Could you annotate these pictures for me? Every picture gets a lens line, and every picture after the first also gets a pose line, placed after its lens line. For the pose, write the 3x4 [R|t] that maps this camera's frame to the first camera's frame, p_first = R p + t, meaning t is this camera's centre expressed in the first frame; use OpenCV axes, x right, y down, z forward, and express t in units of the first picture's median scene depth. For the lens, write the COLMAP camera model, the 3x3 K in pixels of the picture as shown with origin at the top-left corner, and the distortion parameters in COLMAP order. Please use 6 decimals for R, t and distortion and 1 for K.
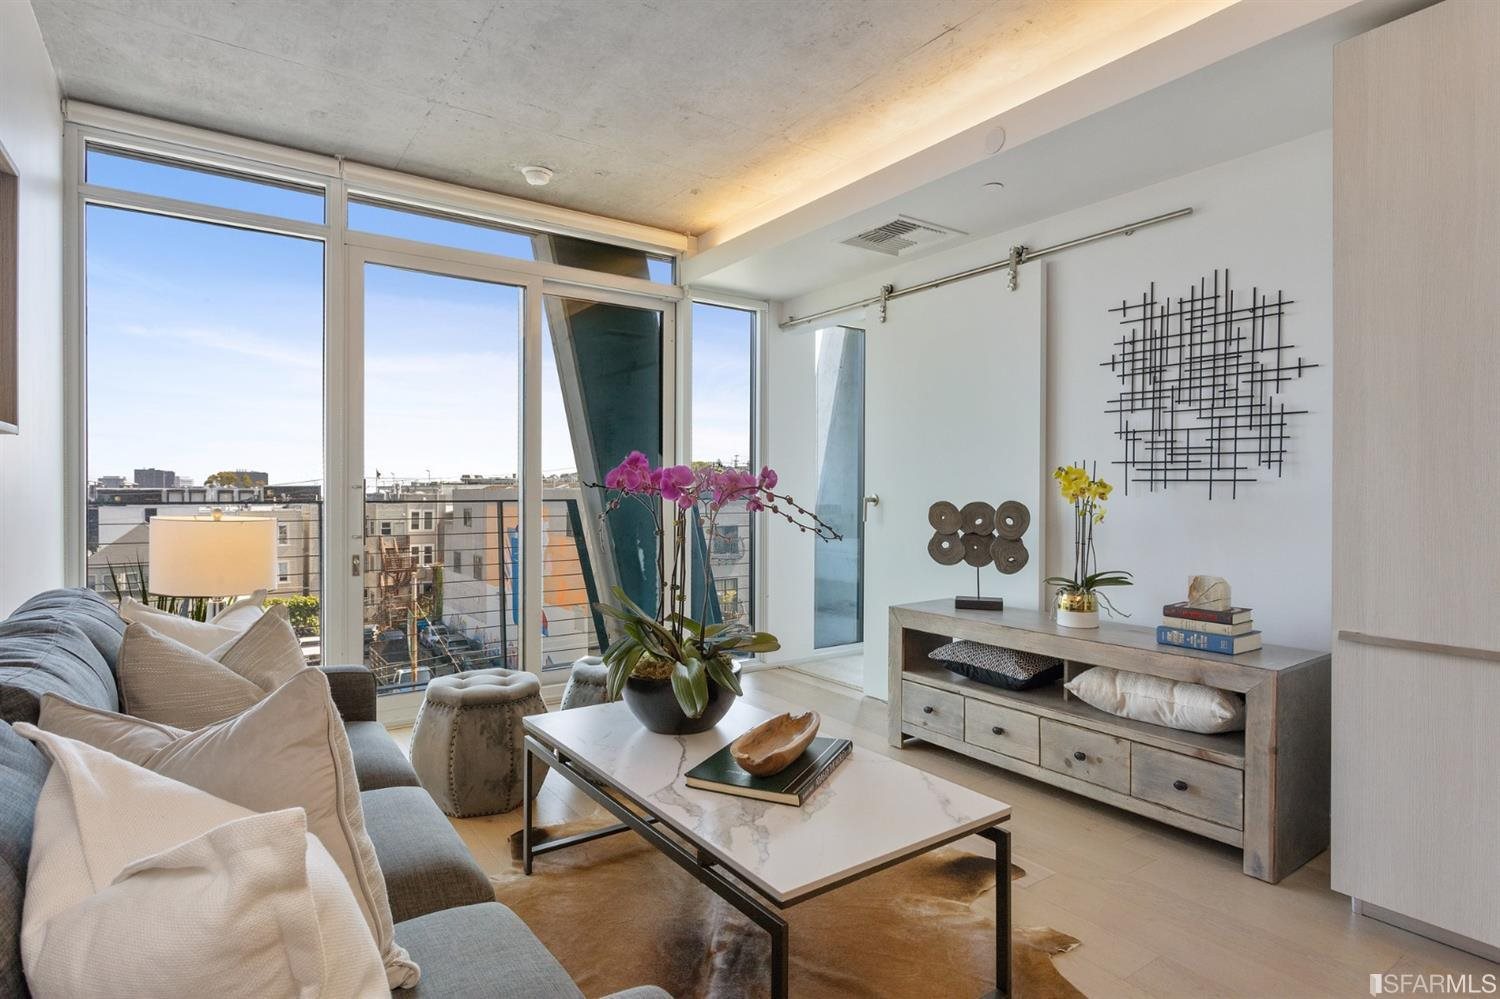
lens RADIAL K [[786.6, 0, 740.5], [0, 786.6, 494.4], [0, 0, 1]] dist [-0.006107, 0.002617]
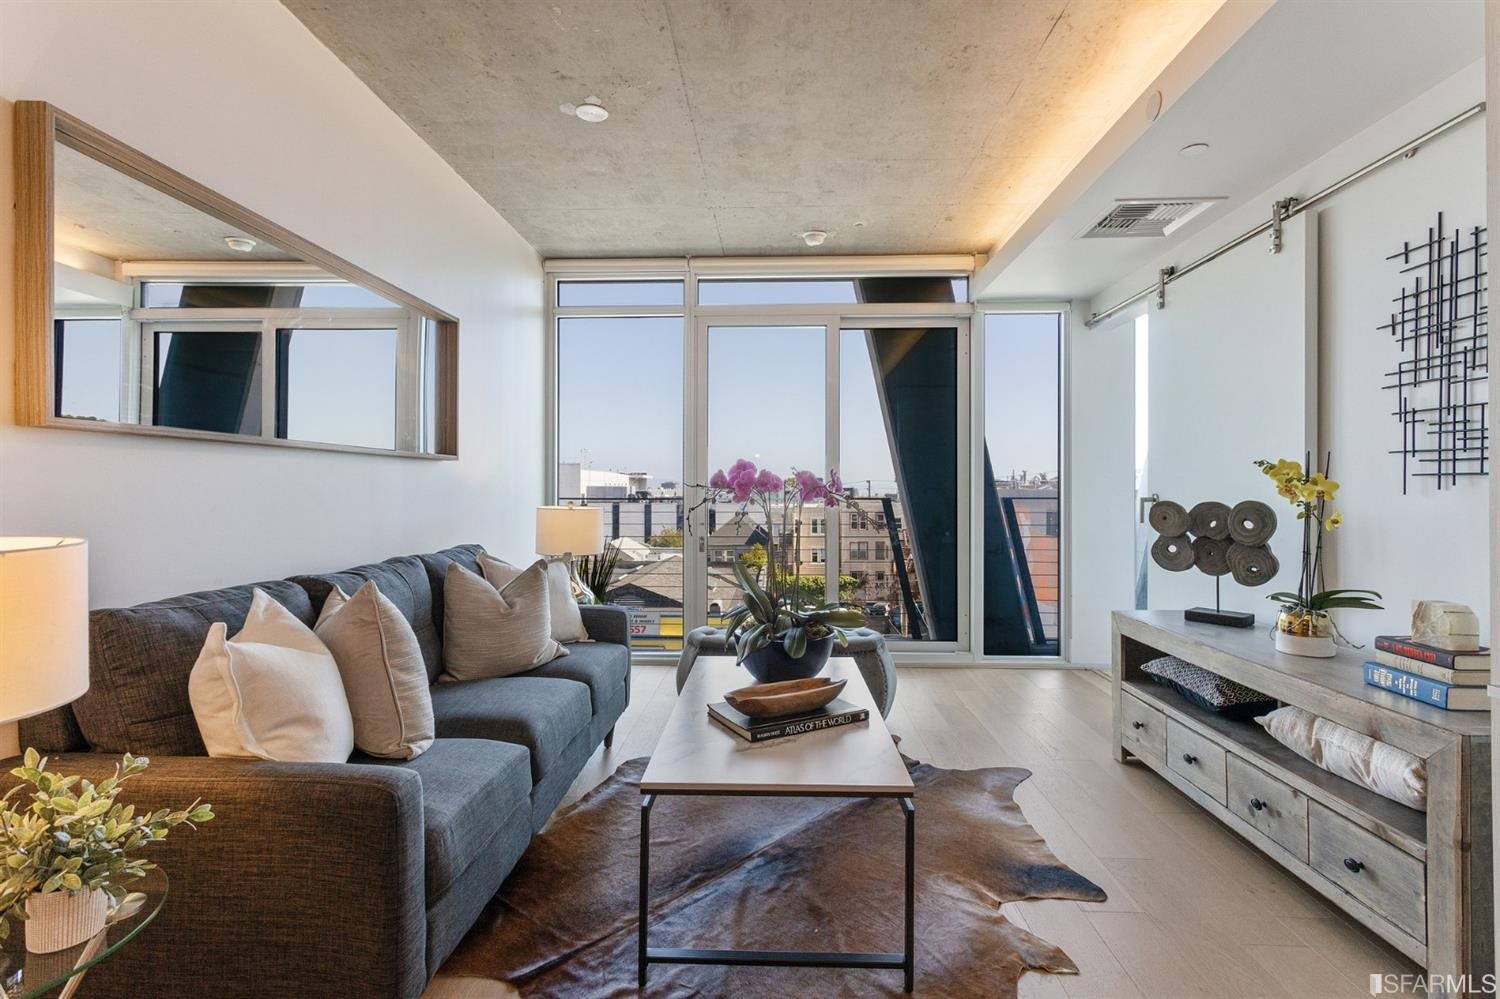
lens RADIAL K [[708.2, 0, 743.4], [0, 708.2, 487.3], [0, 0, 1]] dist [-0.002242, 0.004487]
pose [[0.795204, -0.006742, -0.606304, 0.397006], [0.000151, 0.999940, -0.010921, 0.001859], [0.606342, 0.008593, 0.795158, 0.051253]]
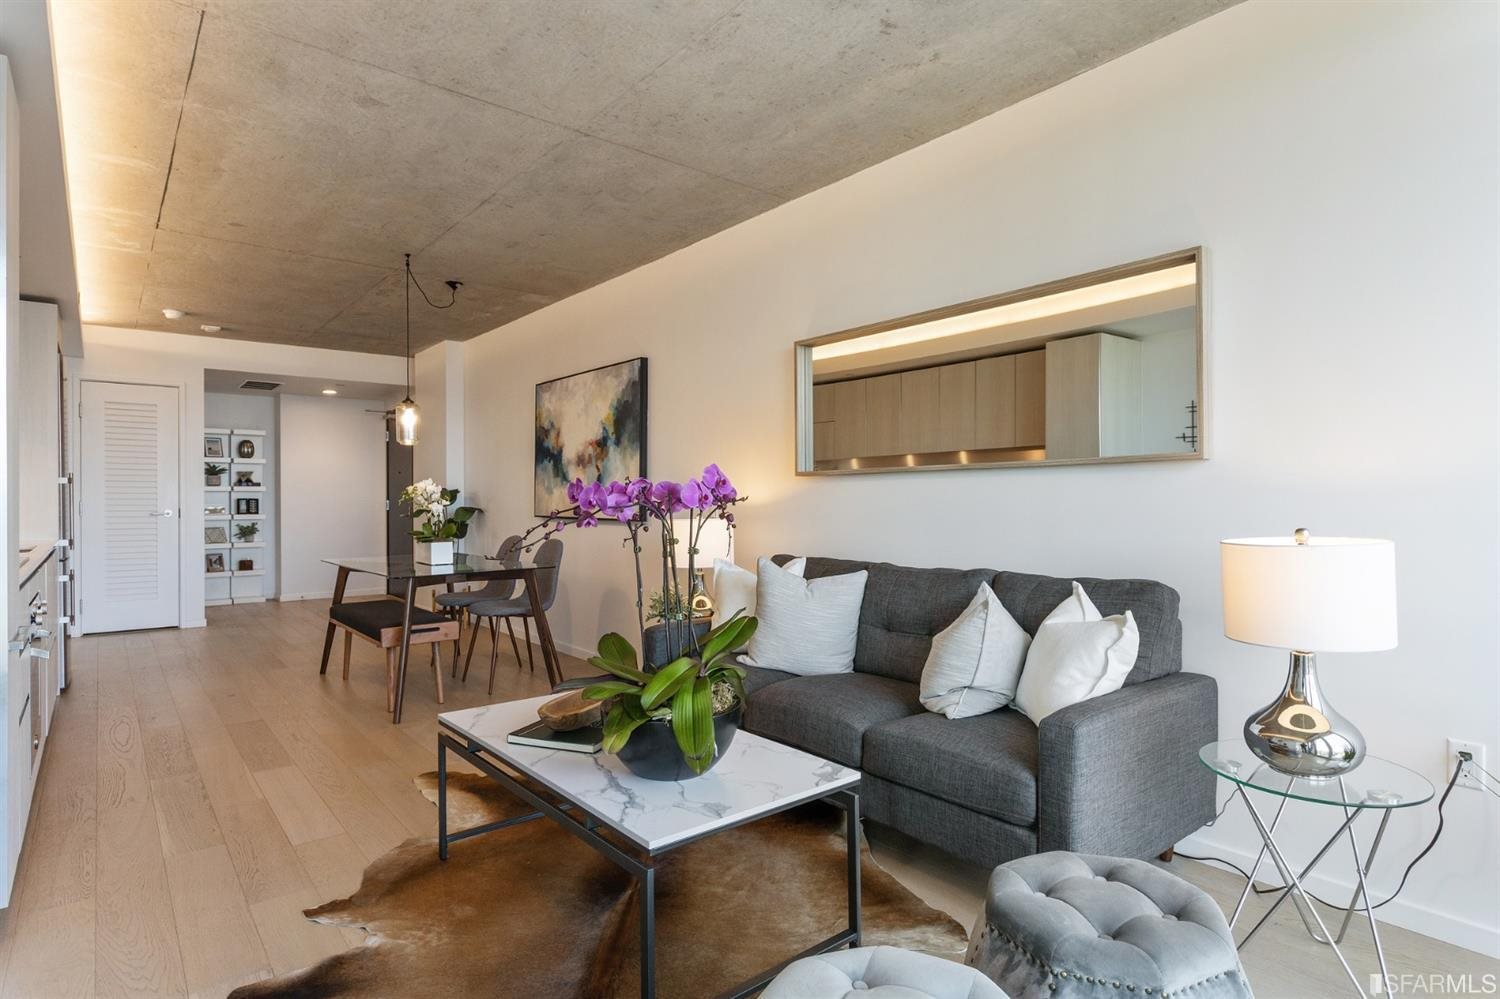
lens RADIAL K [[786.6, 0, 749.4], [0, 786.6, 506.6], [0, 0, 1]] dist [-0.006107, 0.002617]
pose [[-0.995744, 0.000090, -0.092163, -0.058225], [-0.001046, 0.999924, 0.012273, -0.009774], [0.092157, 0.012317, -0.995668, 1.357919]]
